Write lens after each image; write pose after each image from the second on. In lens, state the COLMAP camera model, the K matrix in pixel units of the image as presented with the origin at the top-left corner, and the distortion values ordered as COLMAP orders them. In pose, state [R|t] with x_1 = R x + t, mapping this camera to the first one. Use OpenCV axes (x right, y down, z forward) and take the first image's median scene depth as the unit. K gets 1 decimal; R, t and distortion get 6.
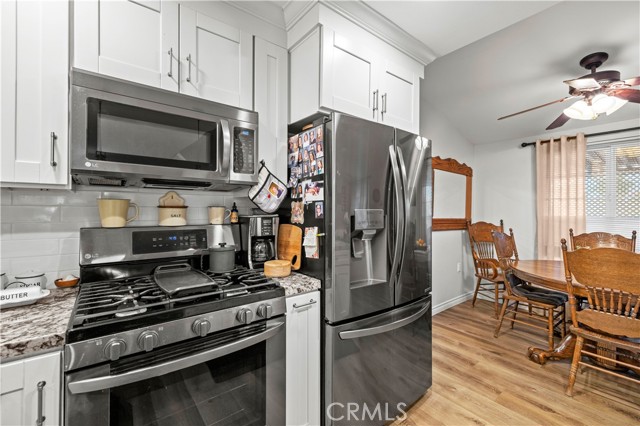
lens RADIAL K [[272.0, 0, 308.5], [0, 272.0, 209.9], [0, 0, 1]] dist [-0.000751, 0.001202]
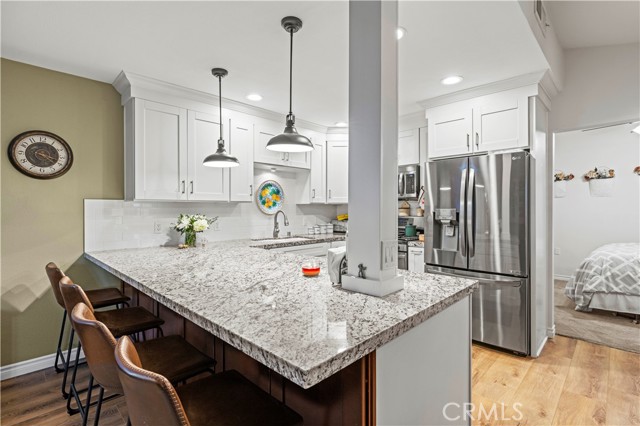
lens RADIAL K [[307.5, 0, 314.6], [0, 307.5, 210.2], [0, 0, 1]] dist [0.000509, 0.000165]
pose [[0.127479, -0.000989, -0.991841, 1.766225], [0.001665, 0.999998, -0.000784, 0.006104], [0.991840, -0.001551, 0.127481, -0.111560]]
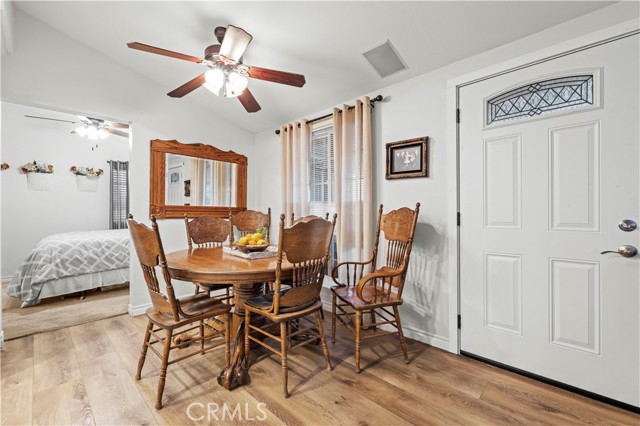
lens RADIAL K [[272.0, 0, 317.9], [0, 272.0, 214.5], [0, 0, 1]] dist [-0.000751, 0.001202]
pose [[0.989820, -0.011647, 0.141845, 1.516303], [0.010720, 0.999916, 0.007295, 0.111157], [-0.141918, -0.005700, 0.989862, -0.030731]]
